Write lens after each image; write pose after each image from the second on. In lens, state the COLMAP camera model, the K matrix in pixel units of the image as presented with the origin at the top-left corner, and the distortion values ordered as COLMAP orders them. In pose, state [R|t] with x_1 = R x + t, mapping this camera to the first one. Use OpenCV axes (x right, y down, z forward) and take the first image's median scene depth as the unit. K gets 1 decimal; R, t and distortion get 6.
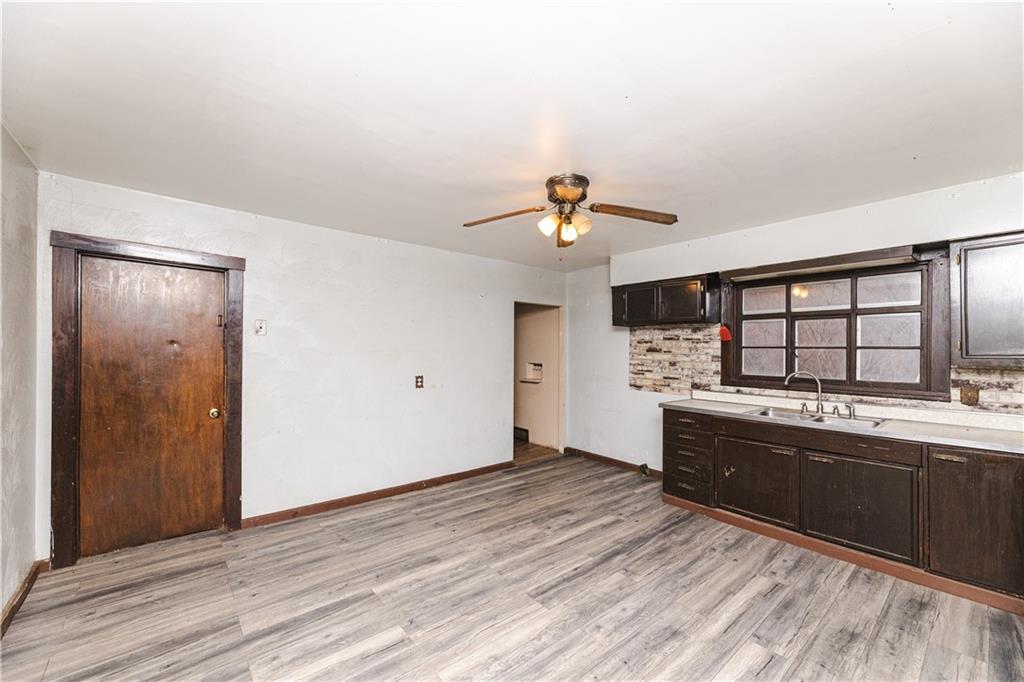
lens RADIAL K [[409.5, 0, 512.8], [0, 409.5, 337.8], [0, 0, 1]] dist [-0.000390, -0.000481]
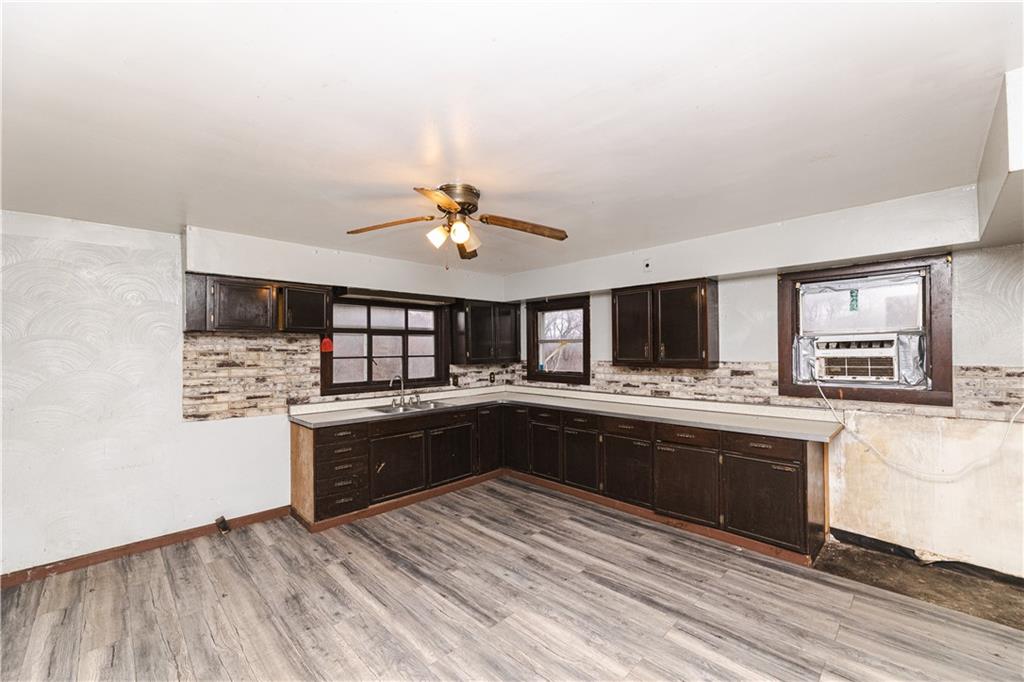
lens RADIAL K [[409.5, 0, 514.9], [0, 409.5, 348.4], [0, 0, 1]] dist [-0.000390, -0.000481]
pose [[-0.083962, -0.000185, 0.996469, -0.654399], [-0.012806, 0.999918, -0.000893, -0.008168], [-0.996387, -0.012836, -0.083957, 0.749635]]
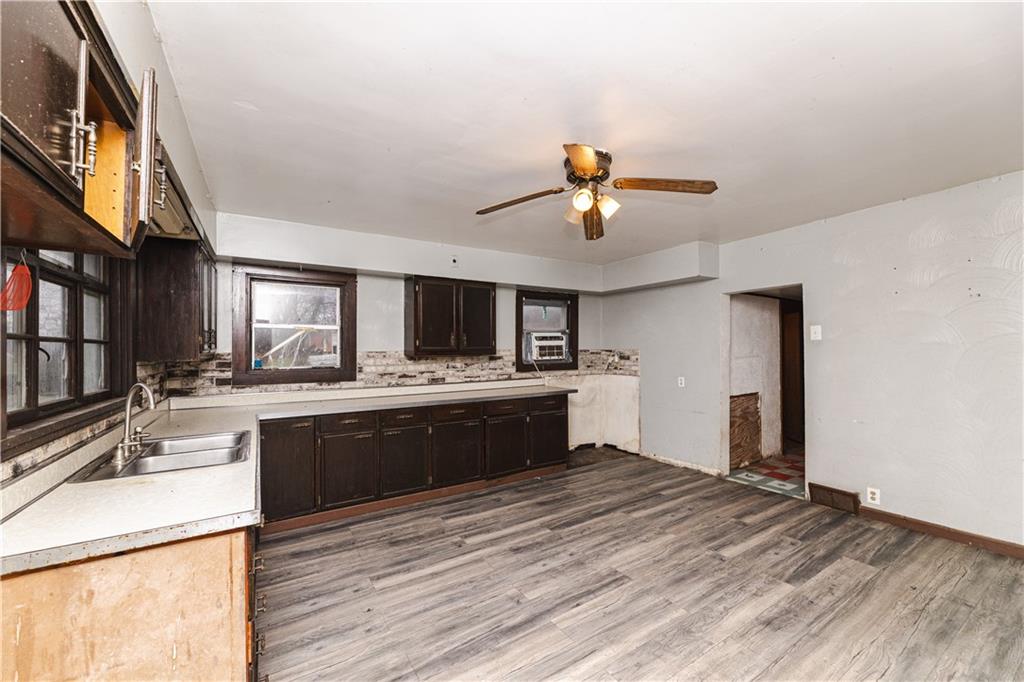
lens RADIAL K [[409.5, 0, 514.4], [0, 409.5, 348.0], [0, 0, 1]] dist [-0.000390, -0.000481]
pose [[-0.991105, 0.003775, 0.133029, 0.137475], [0.000655, 0.999724, -0.023490, 0.048635], [-0.133081, -0.023194, -0.990834, 1.509255]]
